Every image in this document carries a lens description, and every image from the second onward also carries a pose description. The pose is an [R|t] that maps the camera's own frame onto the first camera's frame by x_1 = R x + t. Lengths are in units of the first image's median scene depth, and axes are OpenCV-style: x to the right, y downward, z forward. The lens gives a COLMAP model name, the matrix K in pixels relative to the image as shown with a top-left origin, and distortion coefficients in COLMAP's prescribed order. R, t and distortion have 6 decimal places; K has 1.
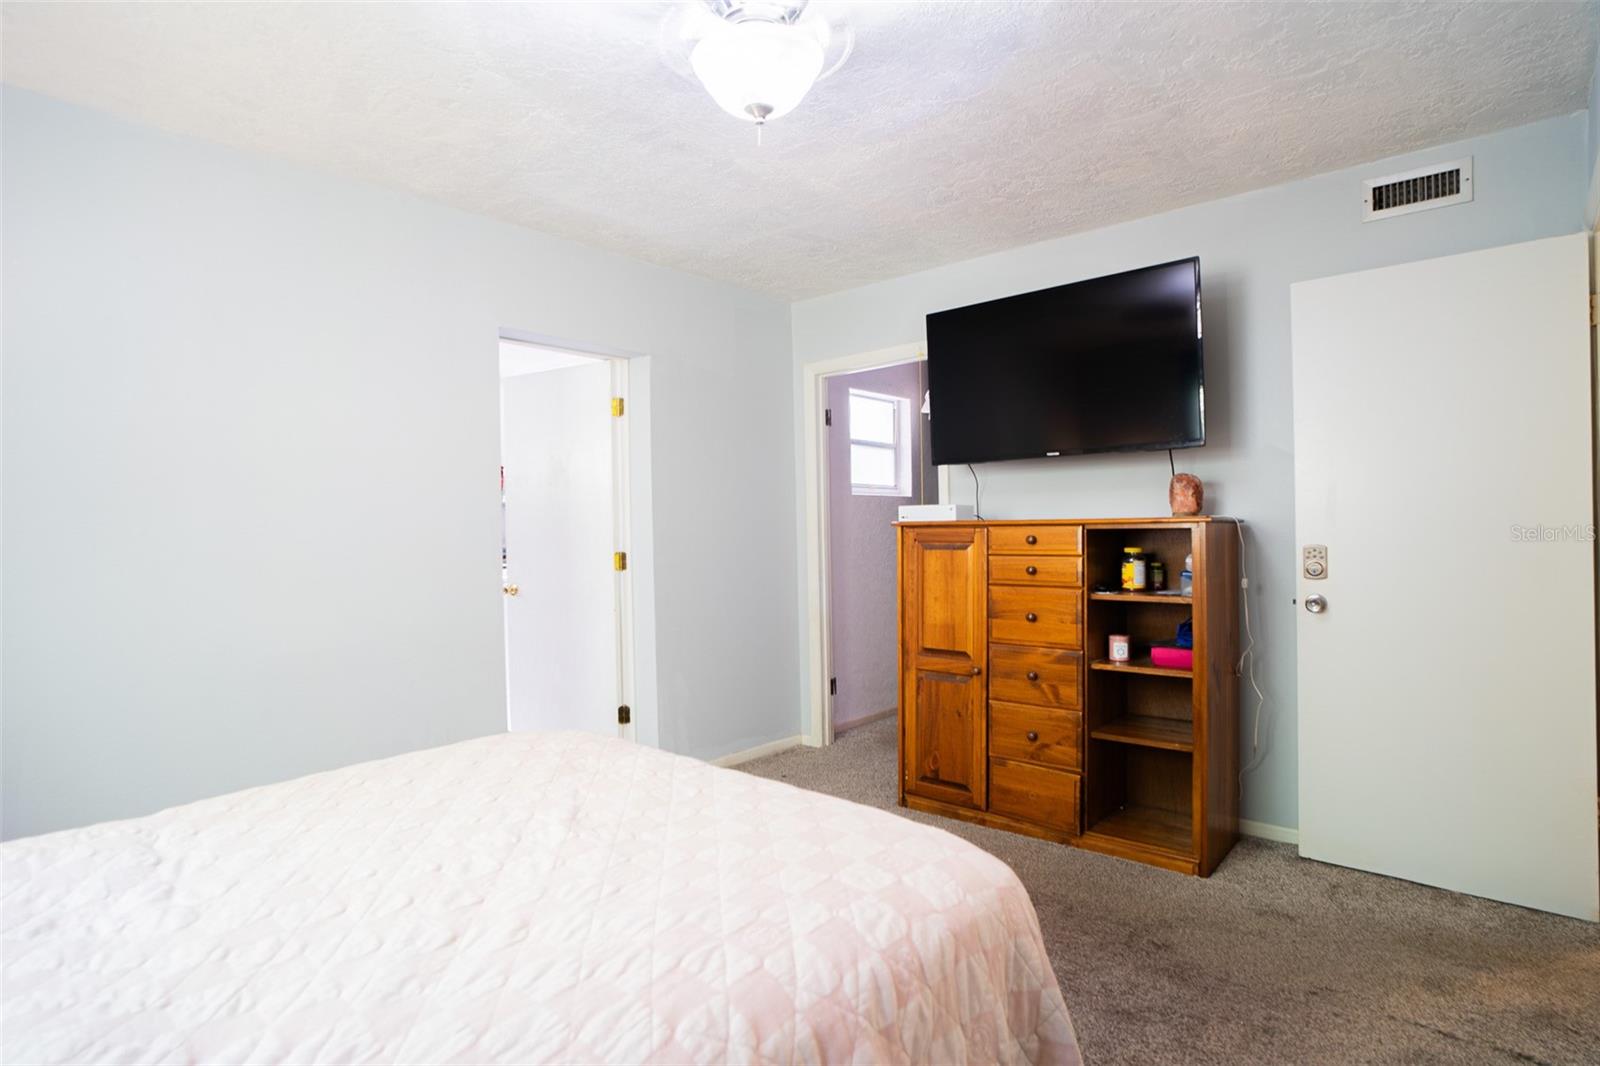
lens RADIAL K [[820.0, 0, 785.7], [0, 820.0, 529.2], [0, 0, 1]] dist [-0.001451, 0.002201]
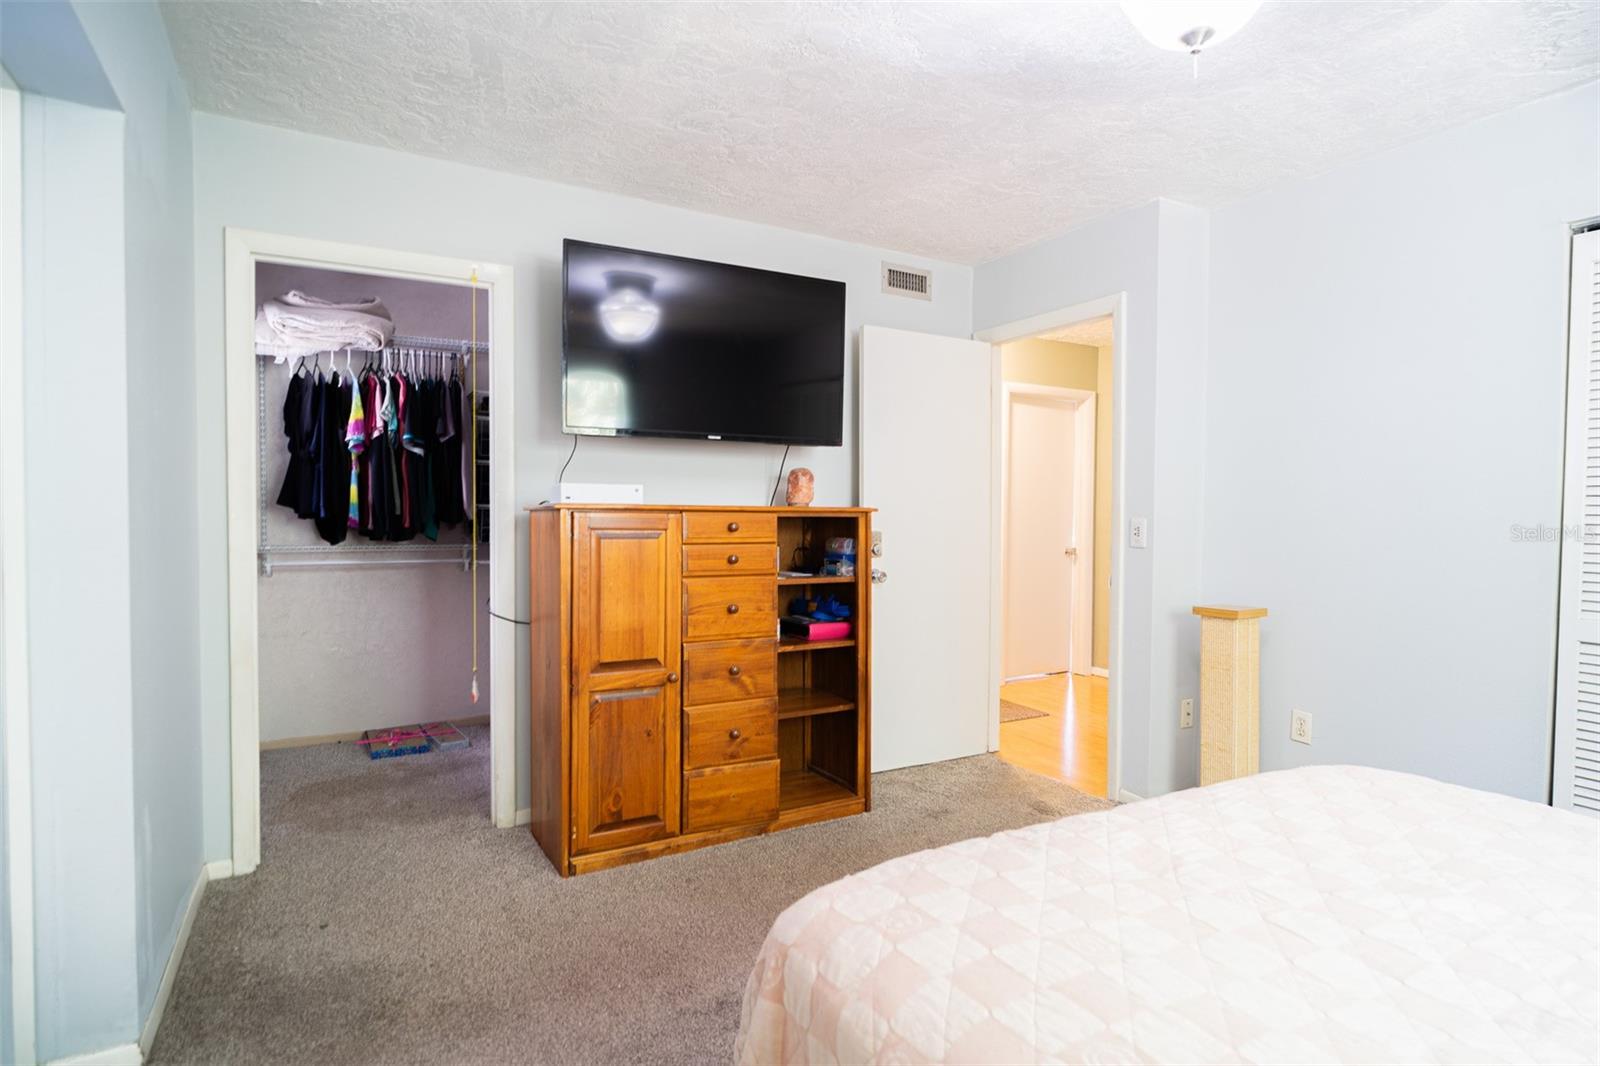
lens RADIAL K [[820.0, 0, 785.7], [0, 820.0, 529.2], [0, 0, 1]] dist [-0.001451, 0.002201]
pose [[0.346650, -0.000614, 0.937994, -0.541725], [-0.010349, 0.999936, 0.004479, 0.010729], [-0.937938, -0.011260, 0.346621, 0.592299]]
